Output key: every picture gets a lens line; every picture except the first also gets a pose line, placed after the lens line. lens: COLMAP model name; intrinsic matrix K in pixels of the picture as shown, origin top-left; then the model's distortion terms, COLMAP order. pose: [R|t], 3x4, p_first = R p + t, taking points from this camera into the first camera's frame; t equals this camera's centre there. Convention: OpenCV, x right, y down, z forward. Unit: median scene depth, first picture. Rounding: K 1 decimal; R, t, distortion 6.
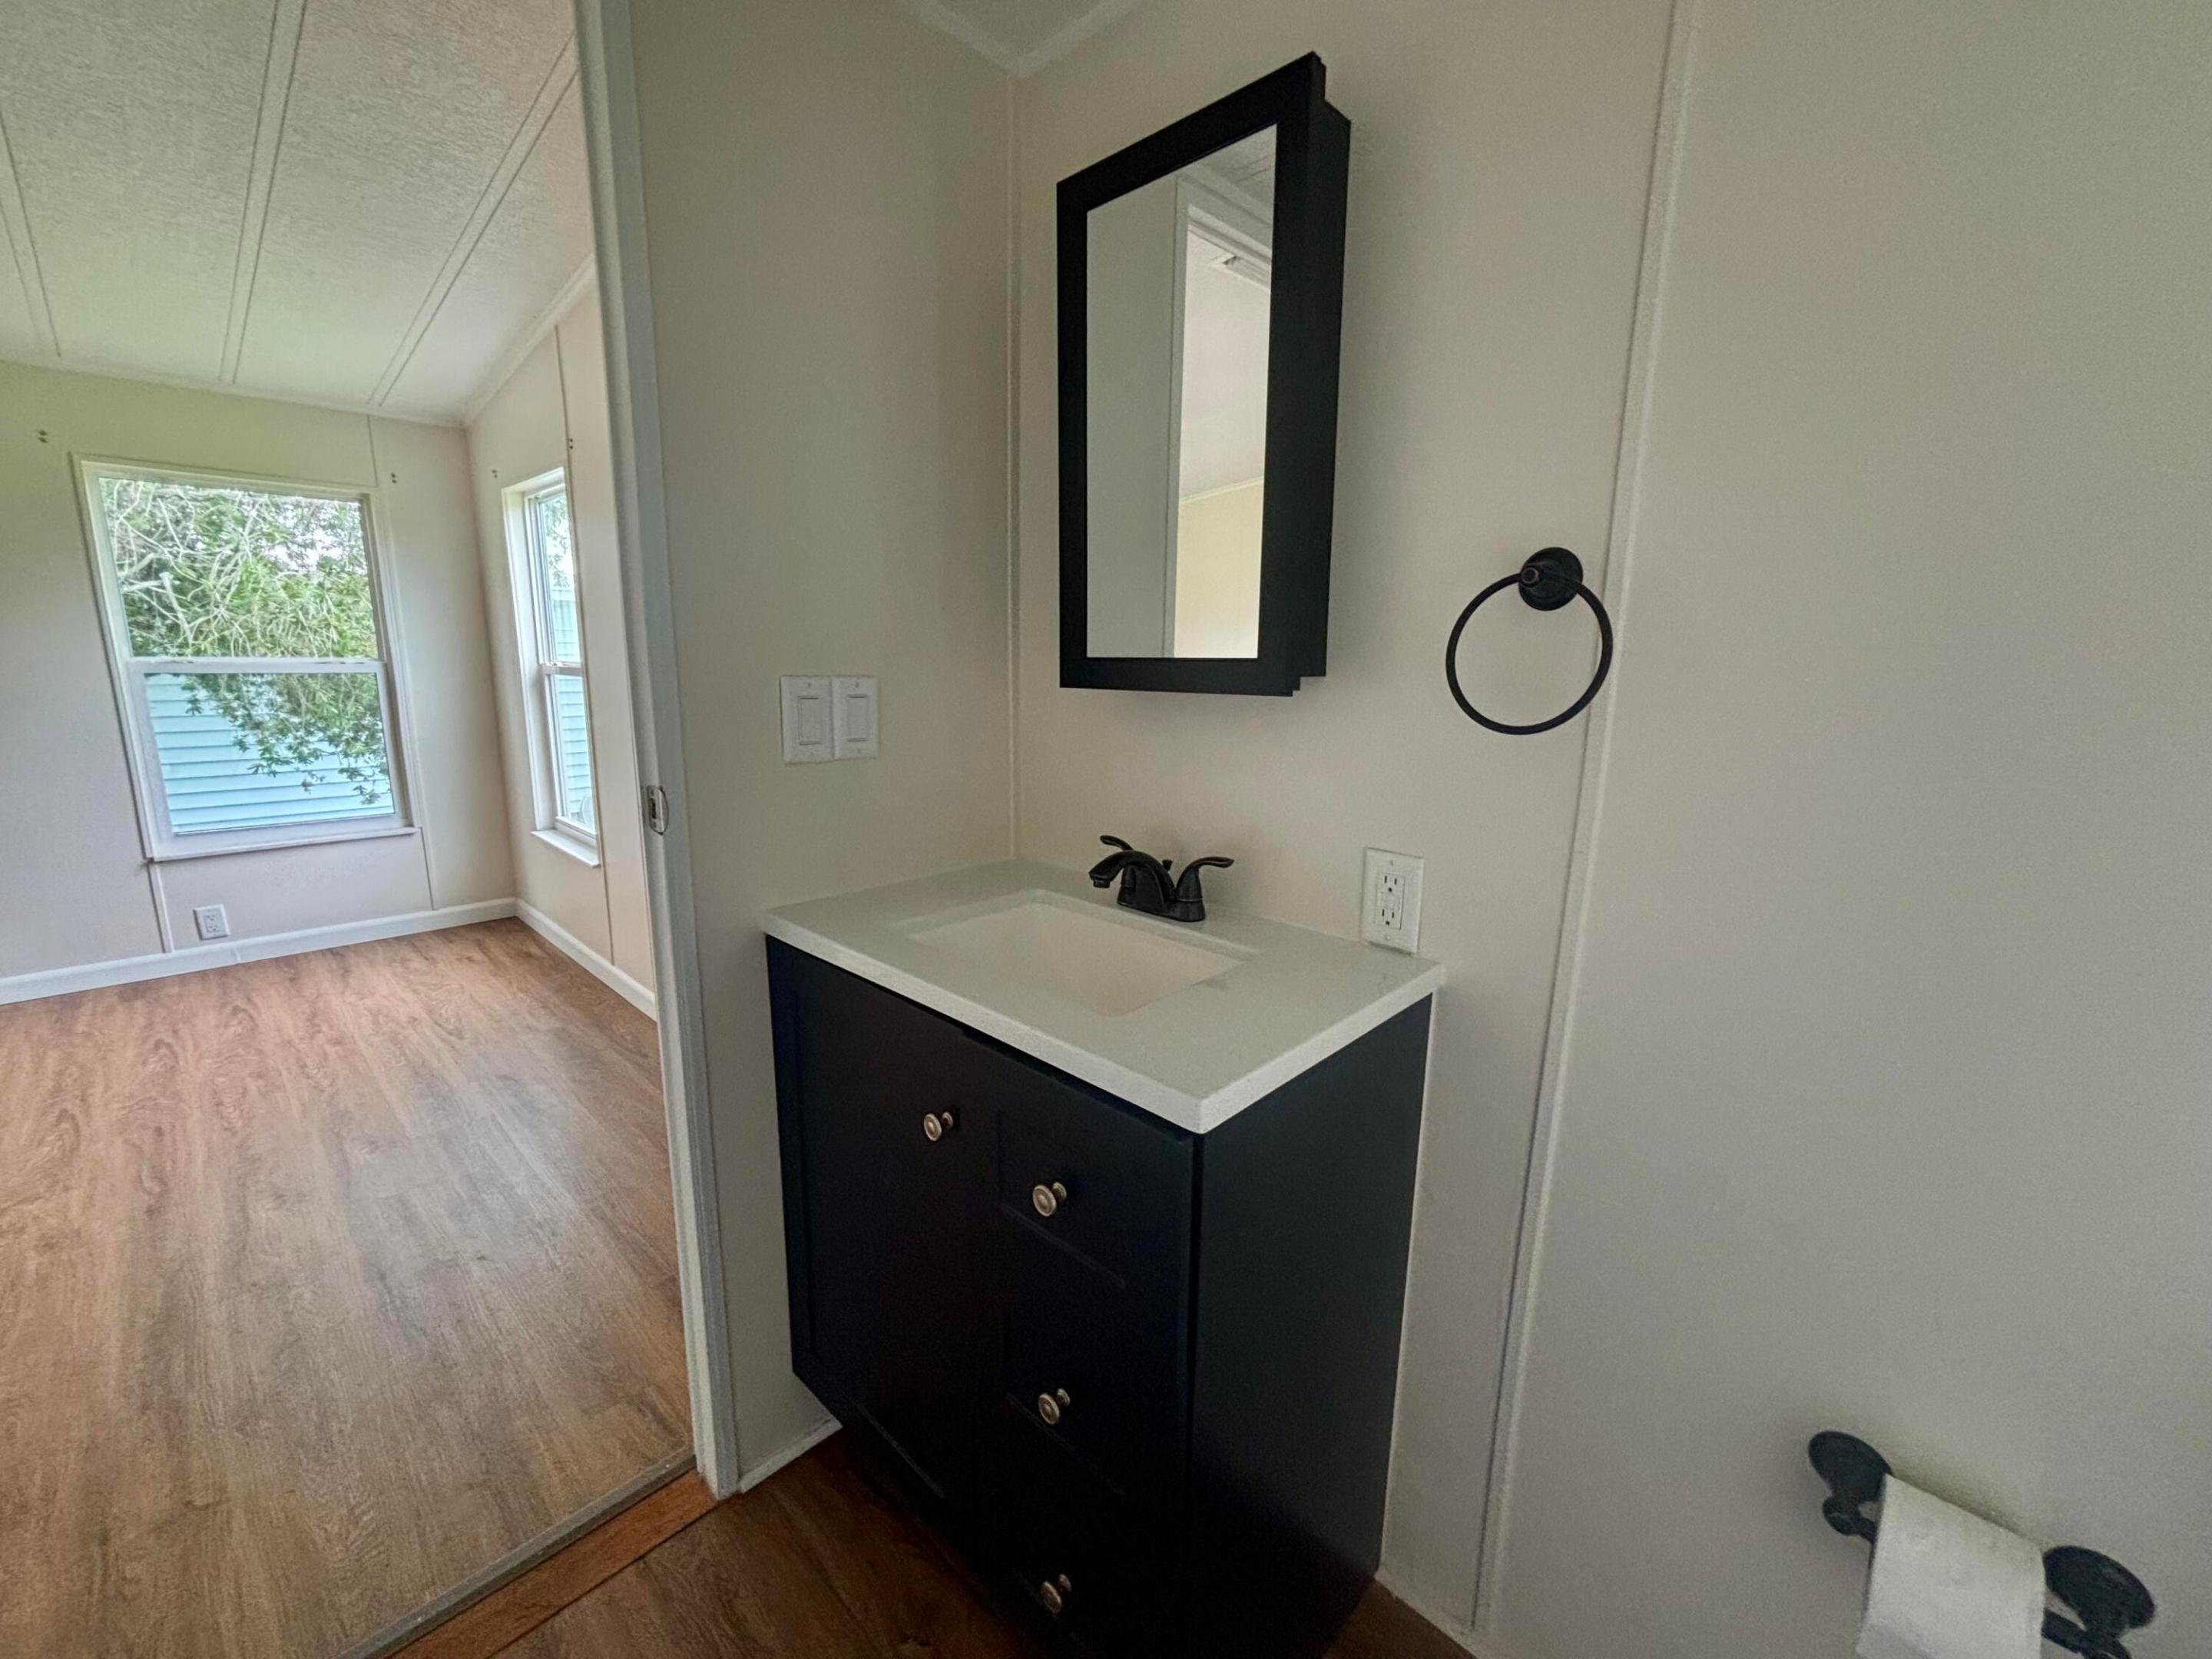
lens RADIAL K [[905.9, 0, 1106.0], [0, 905.9, 829.5], [0, 0, 1]] dist [-0.001666, -0.000227]
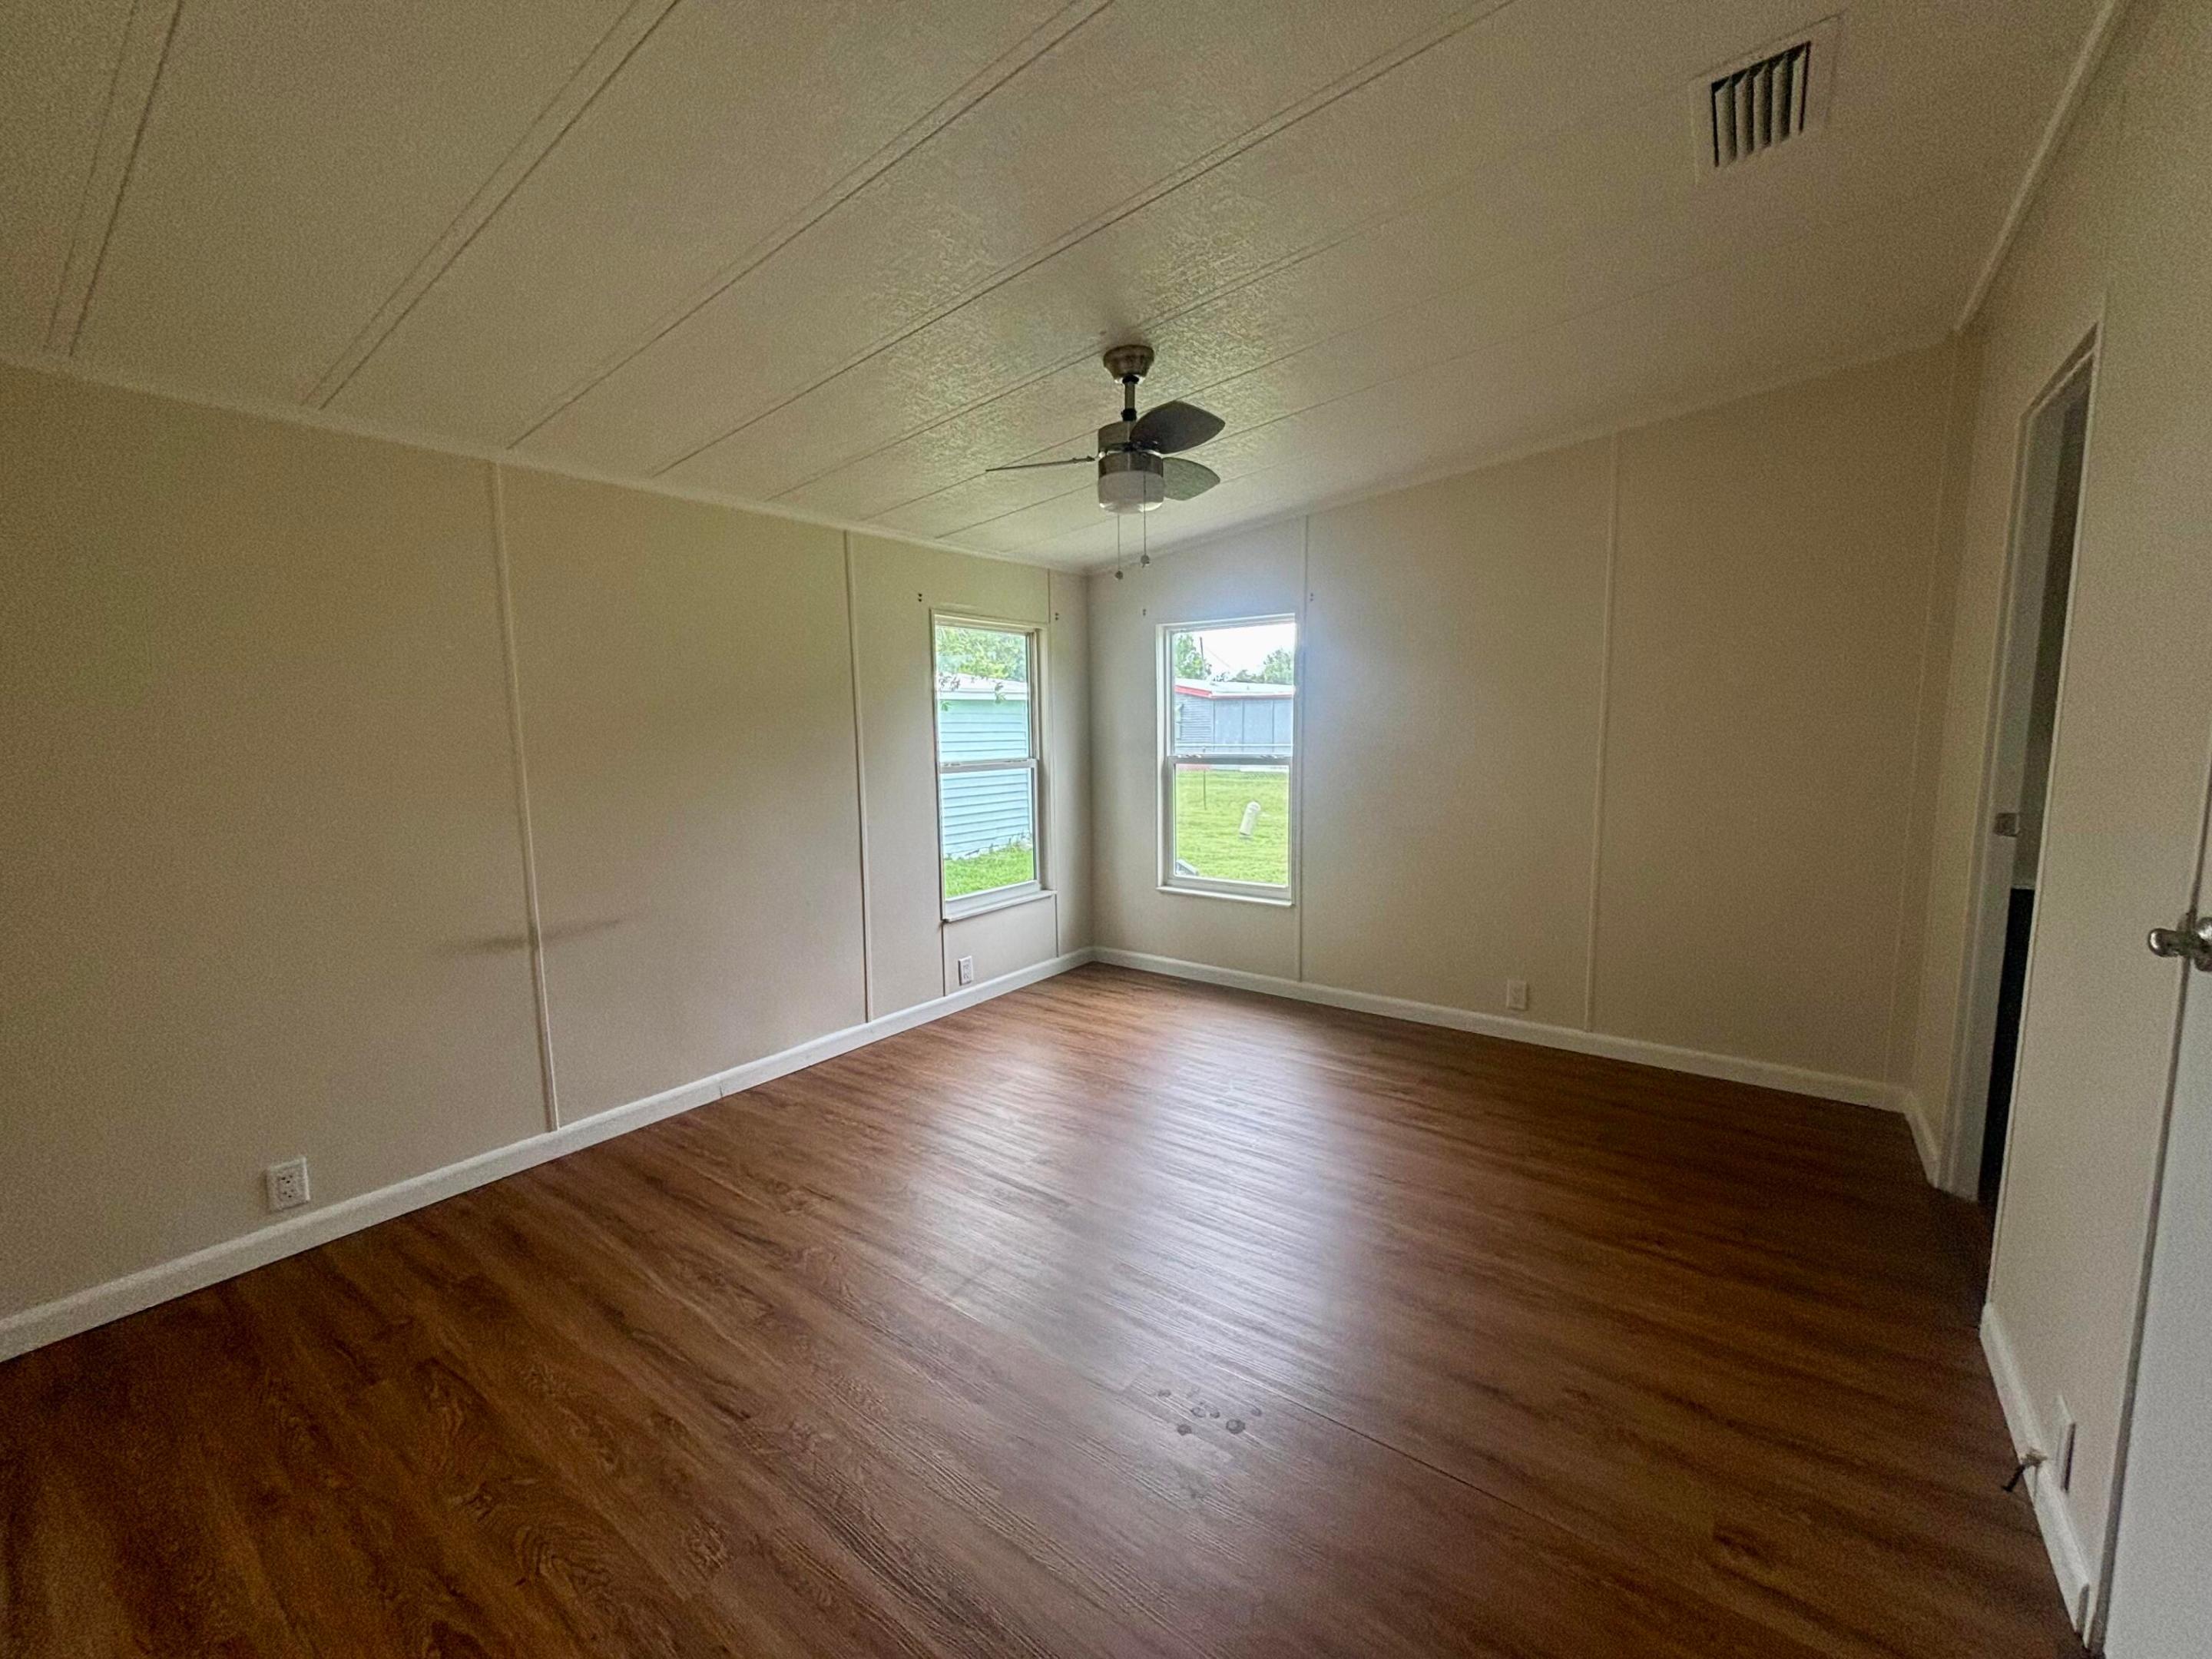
lens RADIAL K [[888.8, 0, 1097.0], [0, 888.8, 840.1], [0, 0, 1]] dist [-0.004813, -0.000495]
pose [[0.991552, -0.046907, 0.120934, -0.922469], [0.055518, 0.996081, -0.068845, 0.017758], [-0.117231, 0.074977, 0.990270, -0.234902]]
